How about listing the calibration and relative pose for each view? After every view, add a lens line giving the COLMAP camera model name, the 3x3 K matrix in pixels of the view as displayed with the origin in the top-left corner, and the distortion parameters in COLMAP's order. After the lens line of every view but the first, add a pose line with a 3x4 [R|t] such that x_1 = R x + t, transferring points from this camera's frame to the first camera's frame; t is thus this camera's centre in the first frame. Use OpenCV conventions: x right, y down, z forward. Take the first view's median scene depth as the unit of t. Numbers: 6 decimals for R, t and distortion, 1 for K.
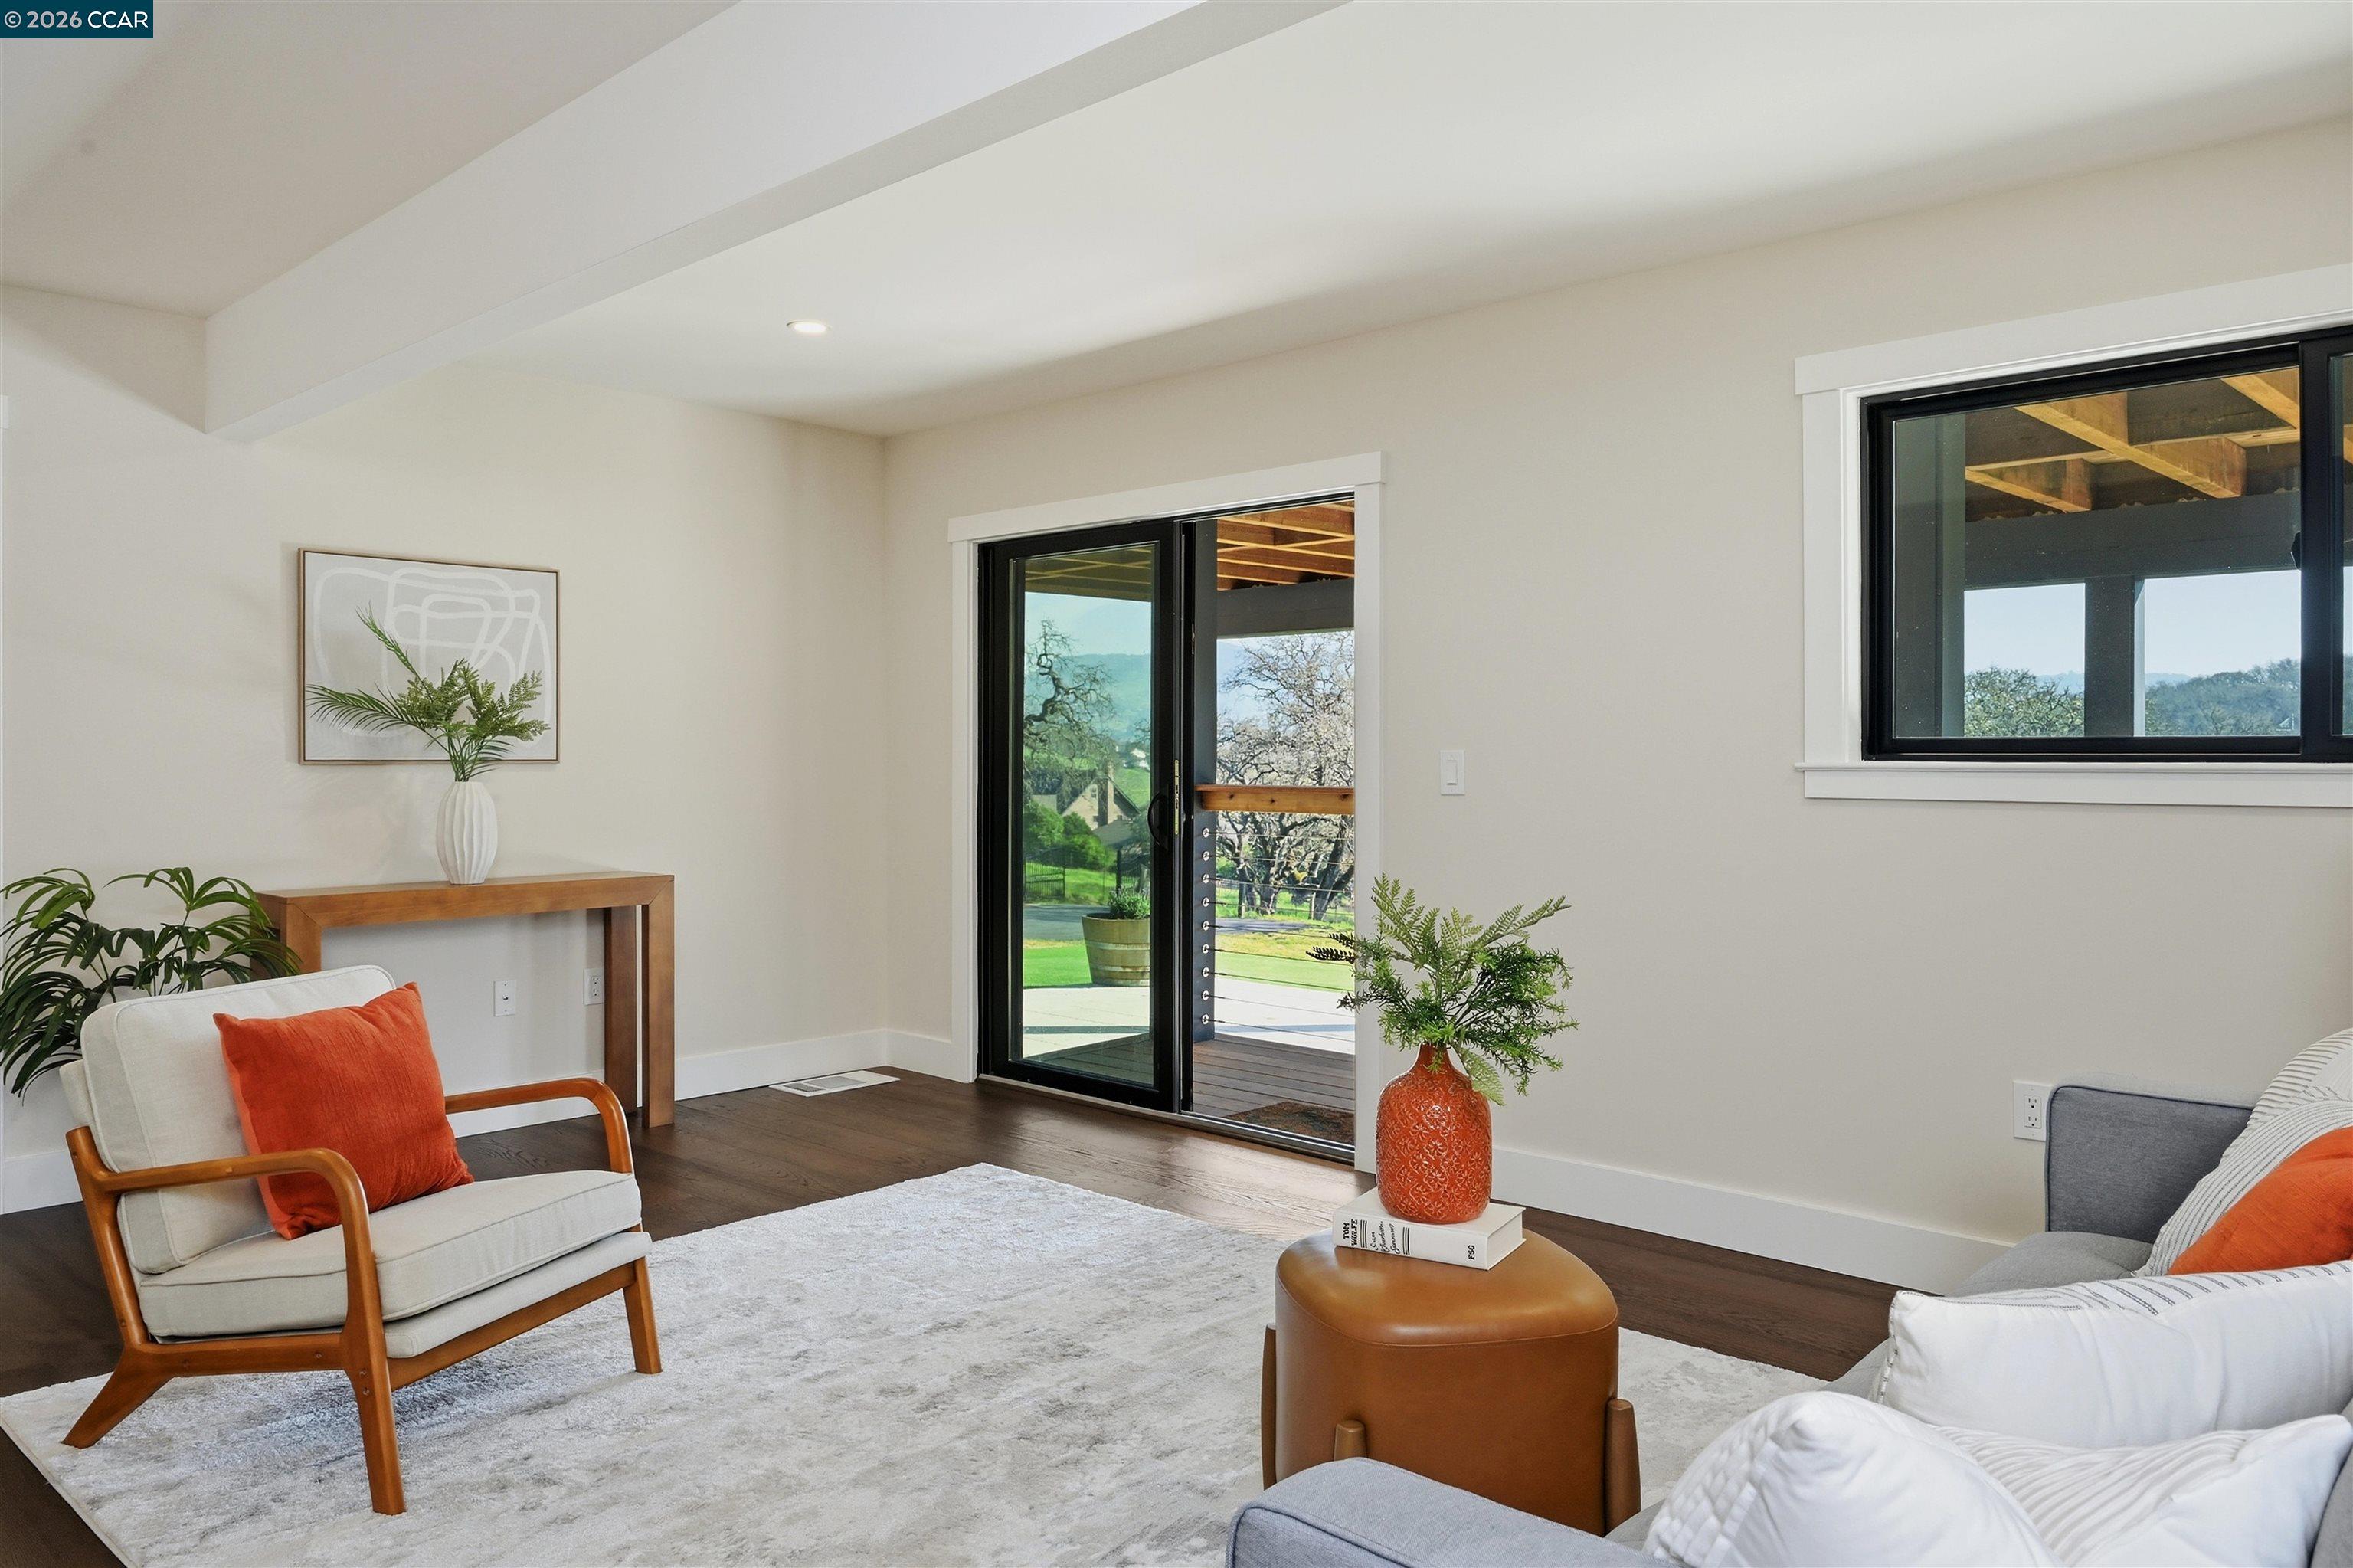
lens RADIAL K [[1628.9, 0, 1176.5], [0, 1628.9, 784.0], [0, 0, 1]] dist [0.001794, 0.000442]
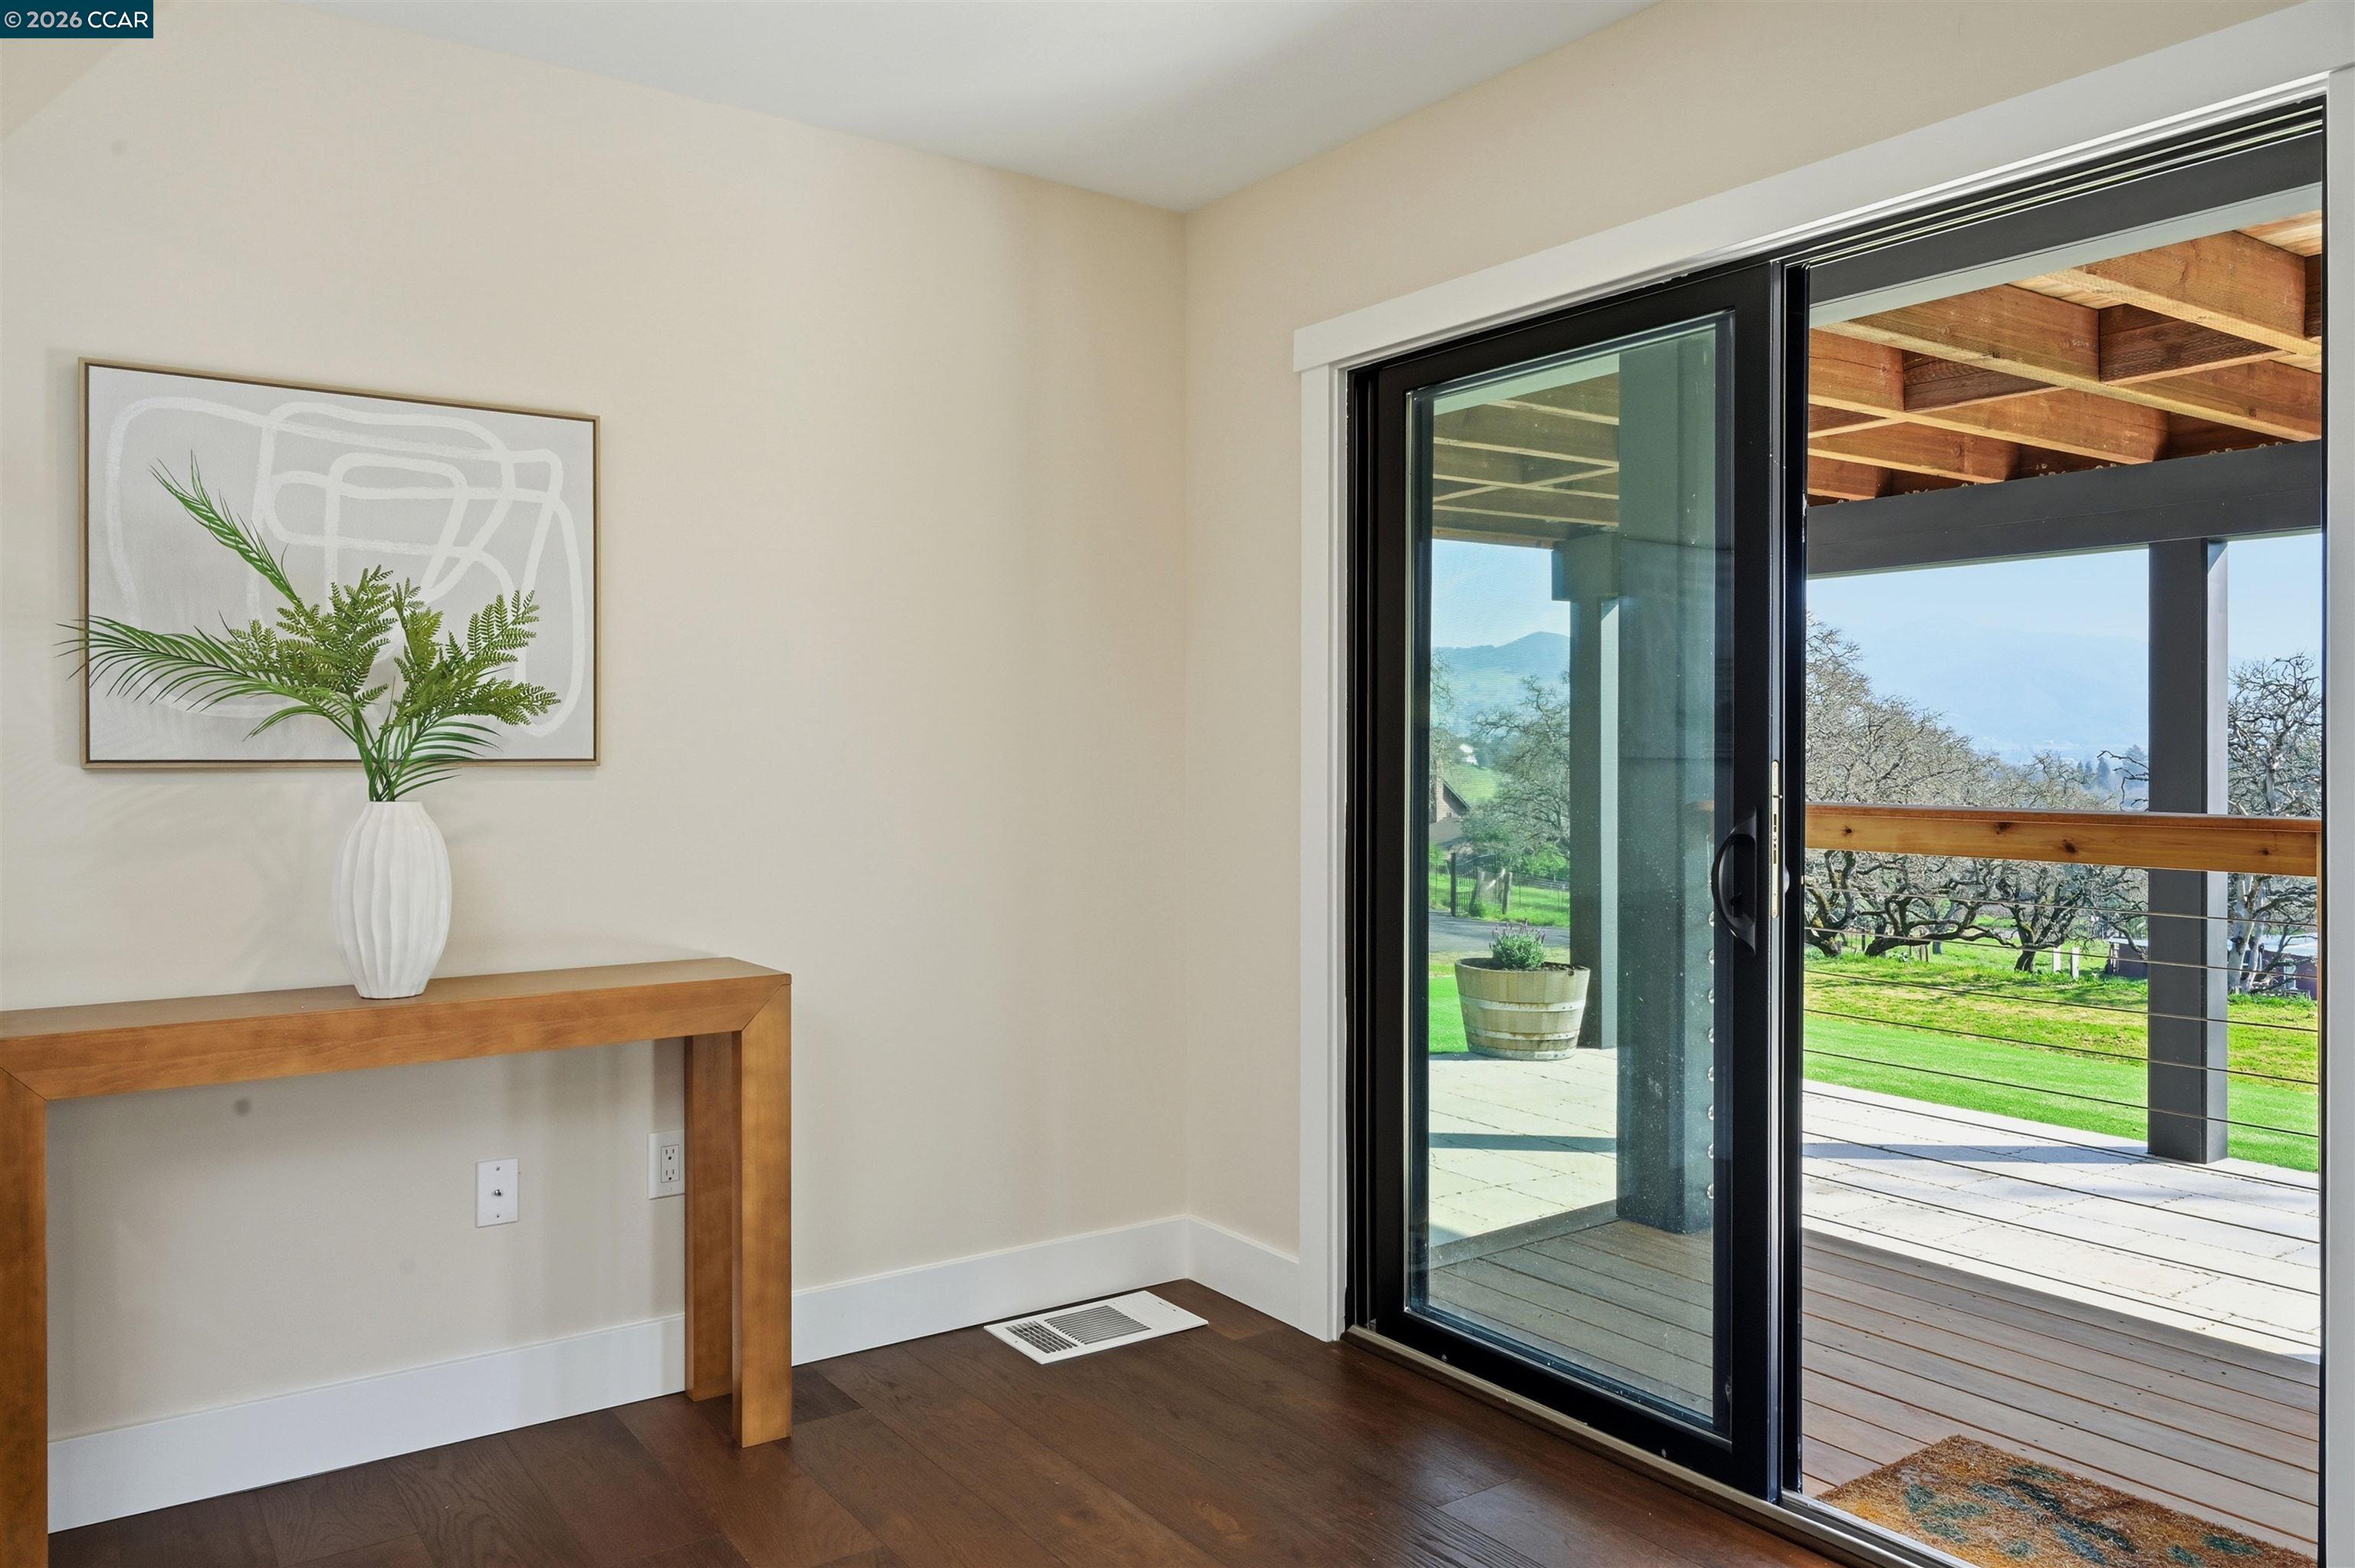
lens RADIAL K [[1674.5, 0, 1177.5], [0, 1674.5, 784.0], [0, 0, 1]] dist [-0.000574, -0.000444]
pose [[0.980805, 0.003086, -0.194967, -0.077258], [-0.002680, 0.999994, 0.002347, -0.008610], [0.194973, -0.001780, 0.980807, 0.491837]]
